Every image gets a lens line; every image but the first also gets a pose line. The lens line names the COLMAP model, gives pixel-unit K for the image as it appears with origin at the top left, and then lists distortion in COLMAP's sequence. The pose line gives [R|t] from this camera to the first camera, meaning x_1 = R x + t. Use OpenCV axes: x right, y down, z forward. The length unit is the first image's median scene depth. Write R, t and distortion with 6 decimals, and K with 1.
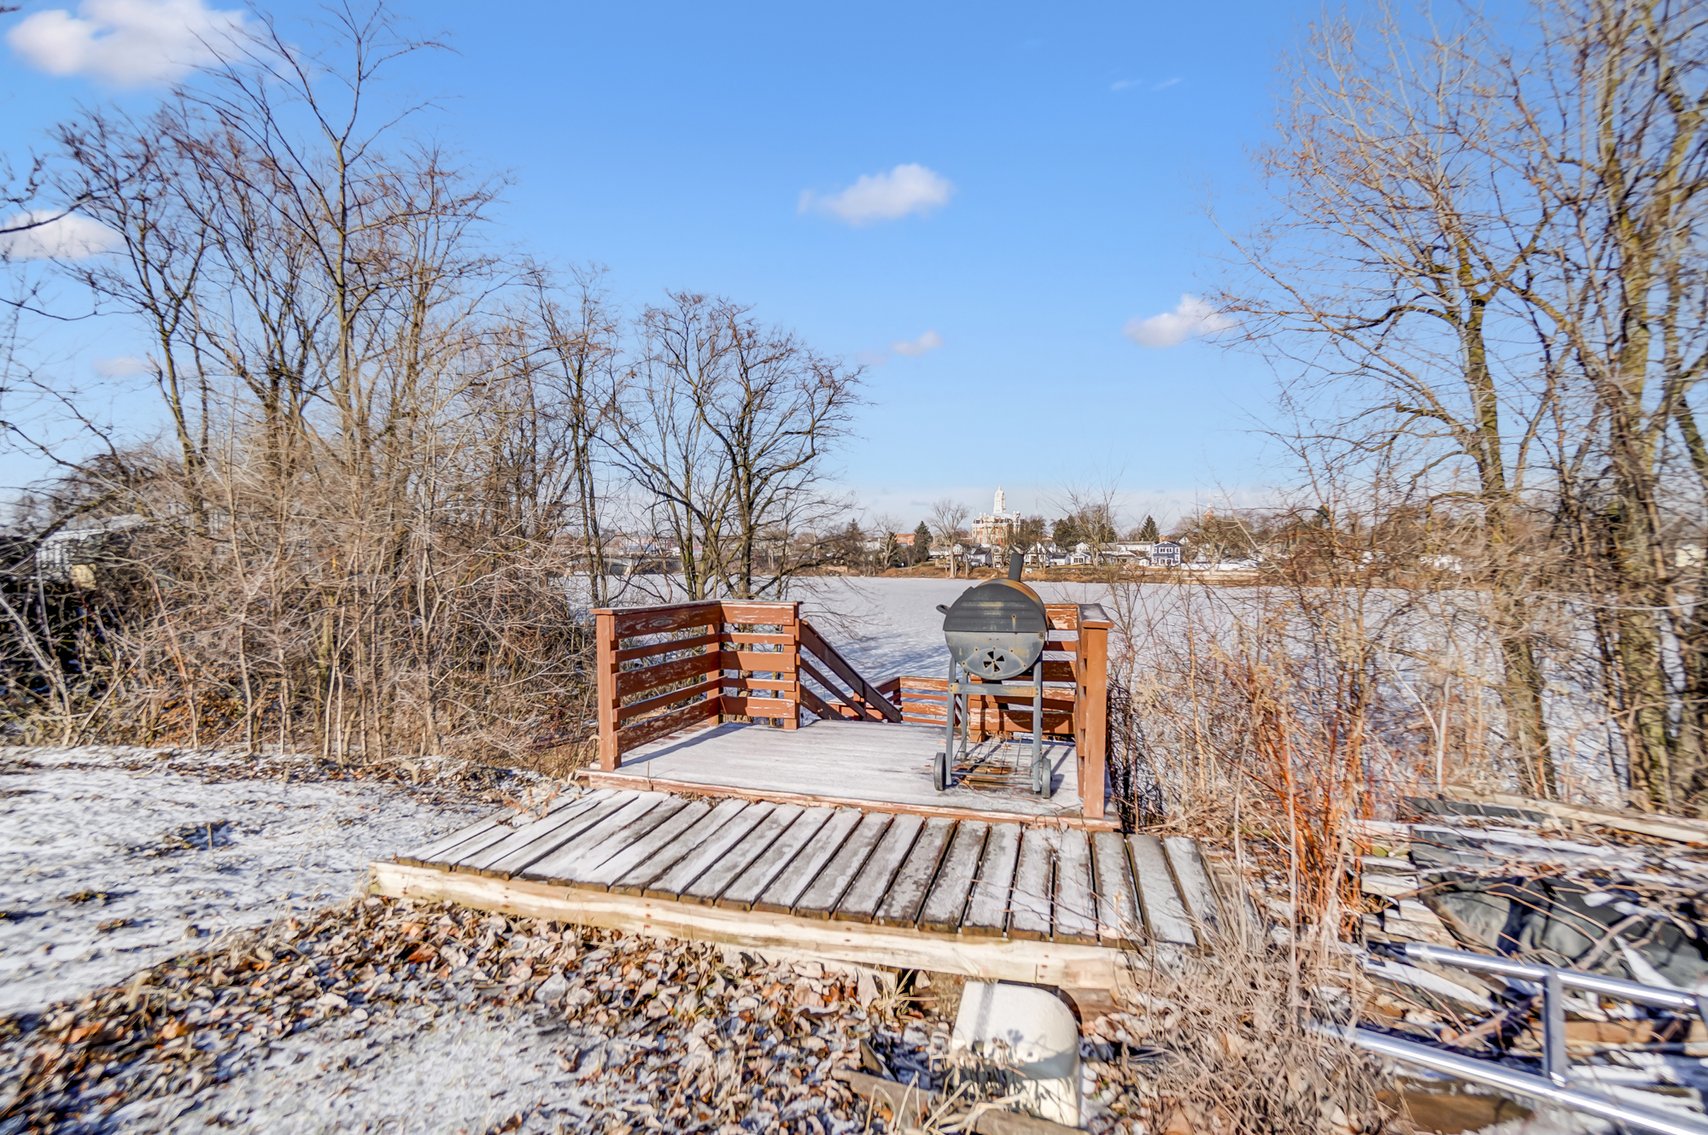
lens RADIAL K [[772.3, 0, 856.1], [0, 772.3, 584.5], [0, 0, 1]] dist [-0.051464, 0.014433]
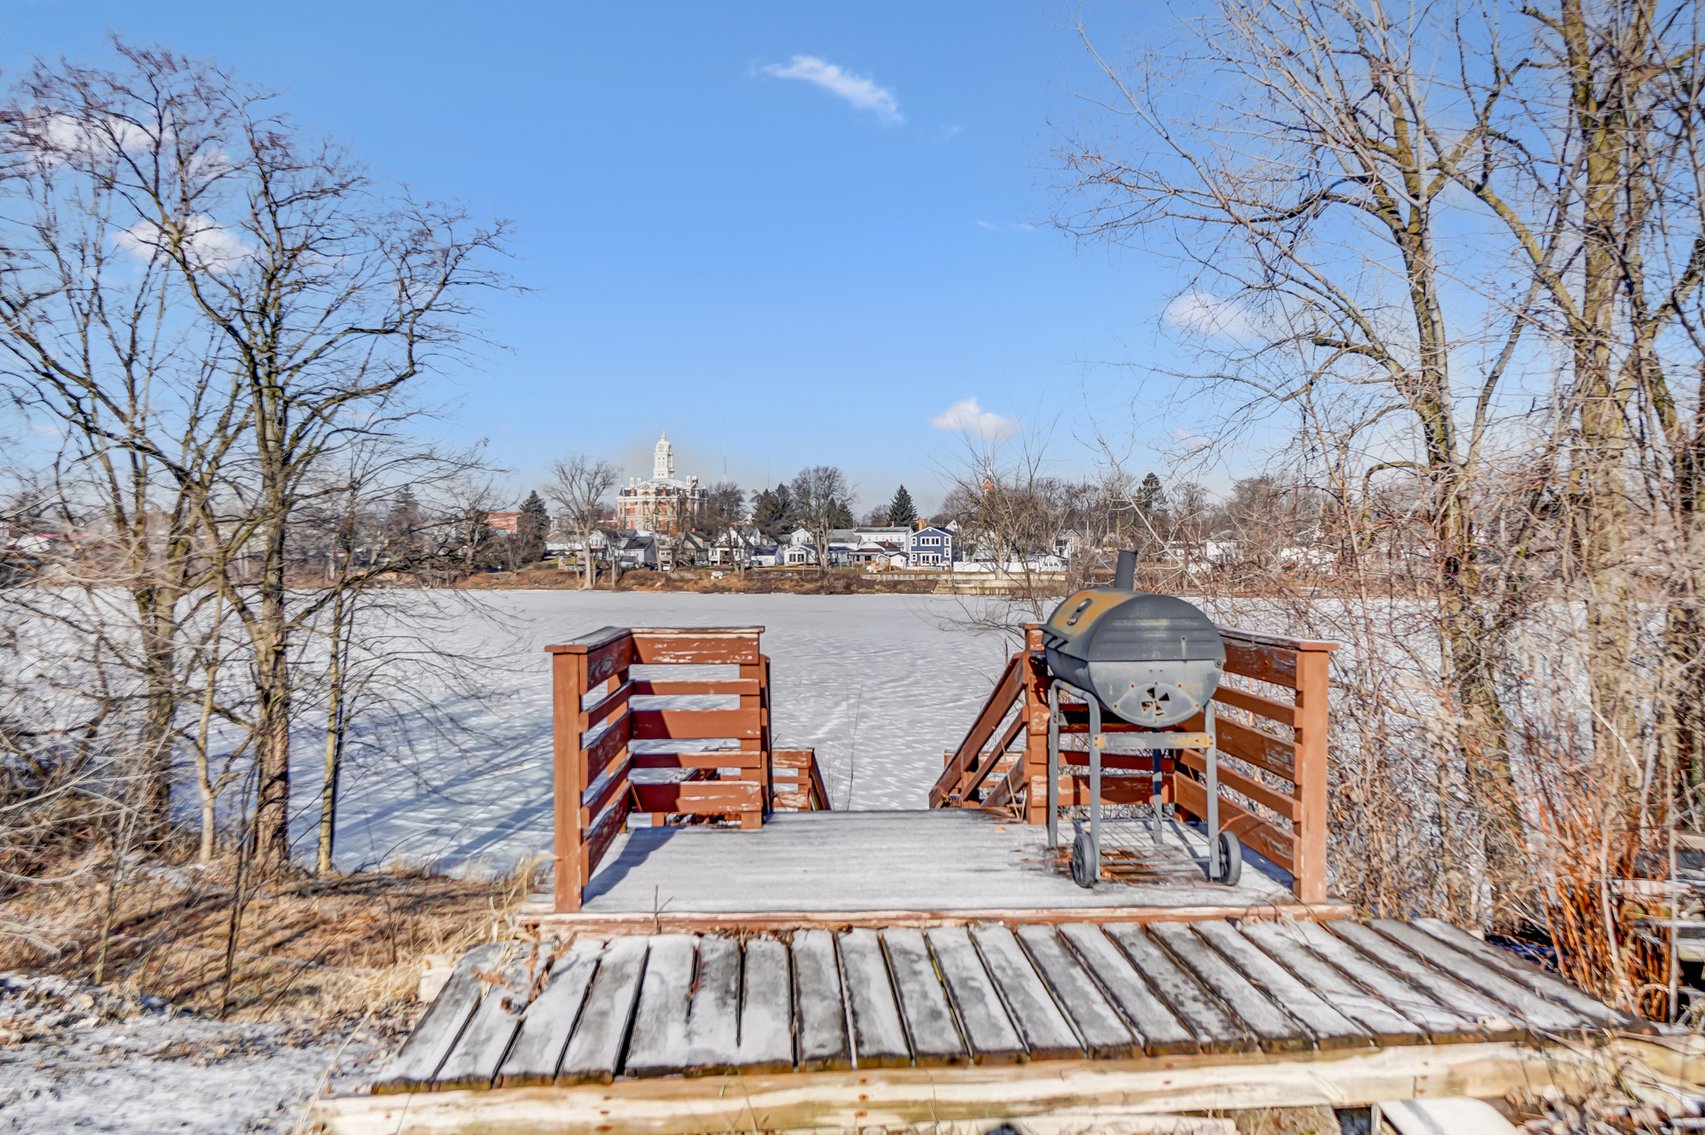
lens RADIAL K [[1297.0, 0, 869.1], [0, 1297.0, 593.8], [0, 0, 1]] dist [0.031742, 0.021185]
pose [[0.942637, -0.013692, 0.333539, -0.464753], [0.015045, 0.999886, -0.001475, -0.003499], [-0.333481, 0.006408, 0.942735, -0.058844]]
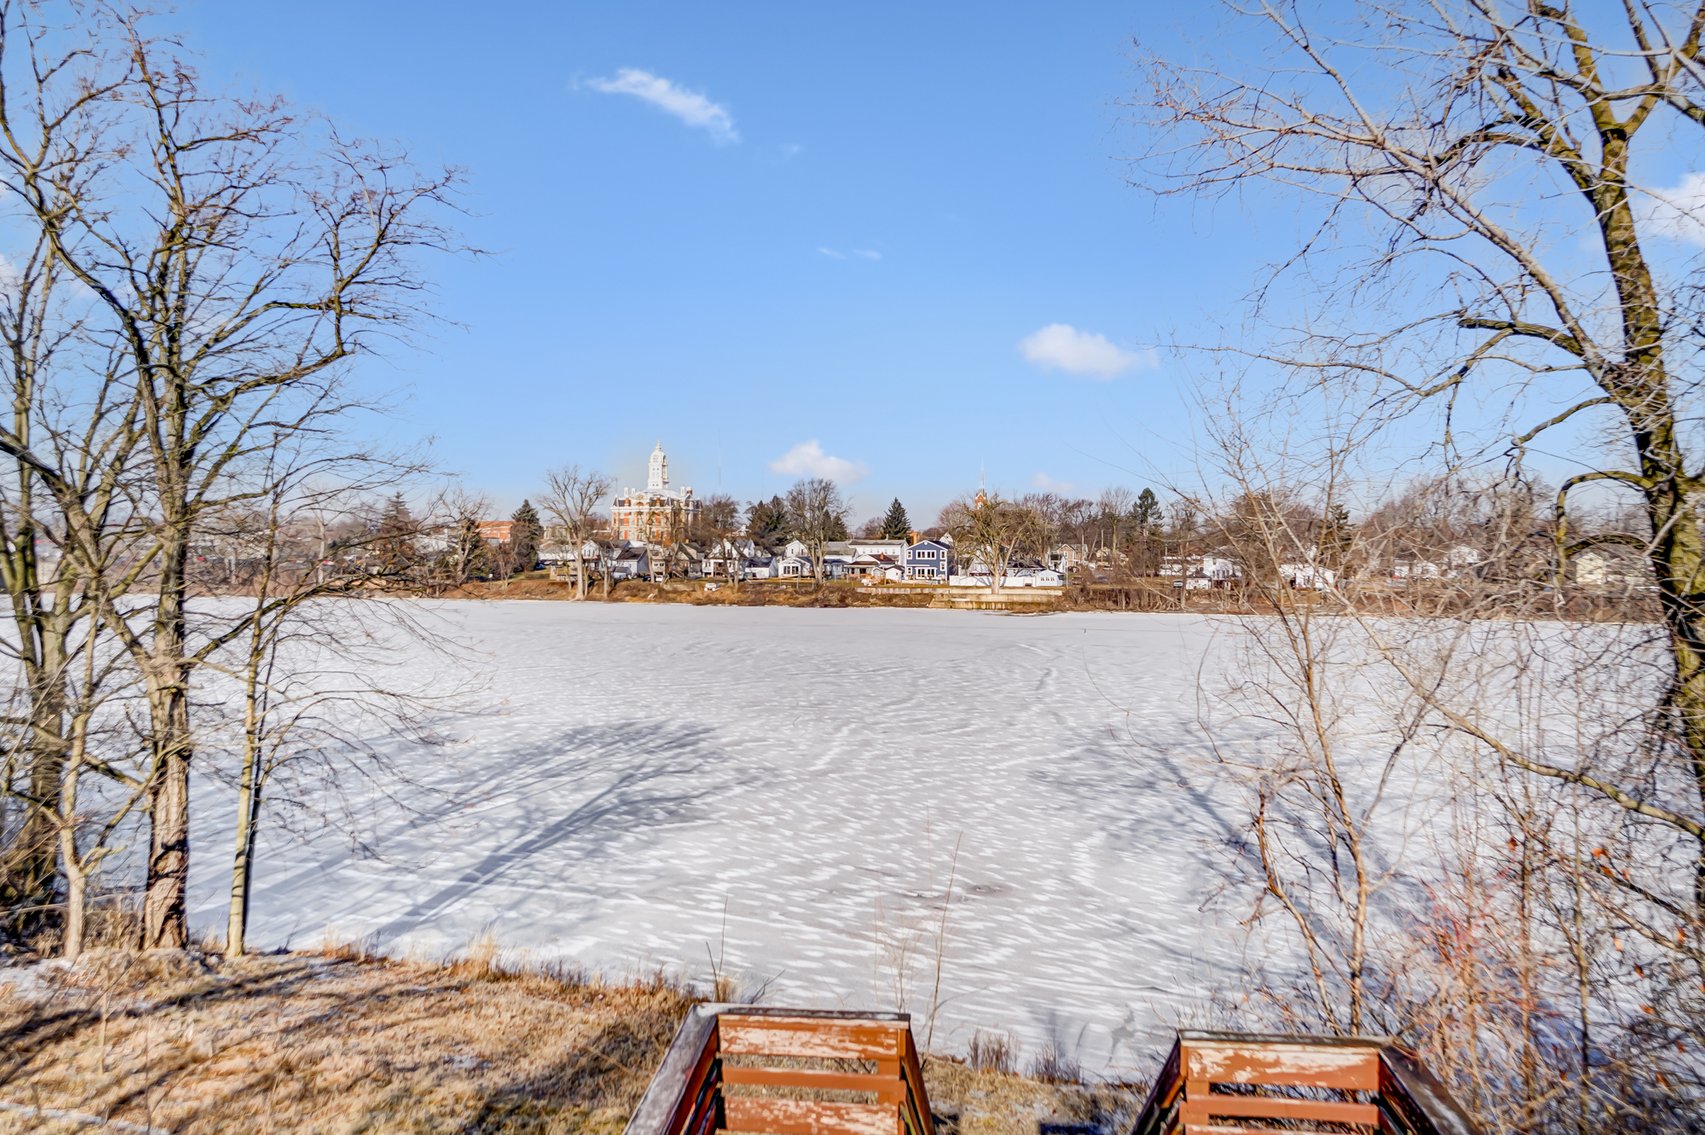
lens RADIAL K [[1297.0, 0, 860.1], [0, 1297.0, 596.0], [0, 0, 1]] dist [0.031742, 0.021185]
pose [[0.943244, -0.001970, 0.332094, -0.171385], [0.005359, 0.999942, -0.009291, -0.117444], [-0.332056, 0.010543, 0.943201, 1.280765]]
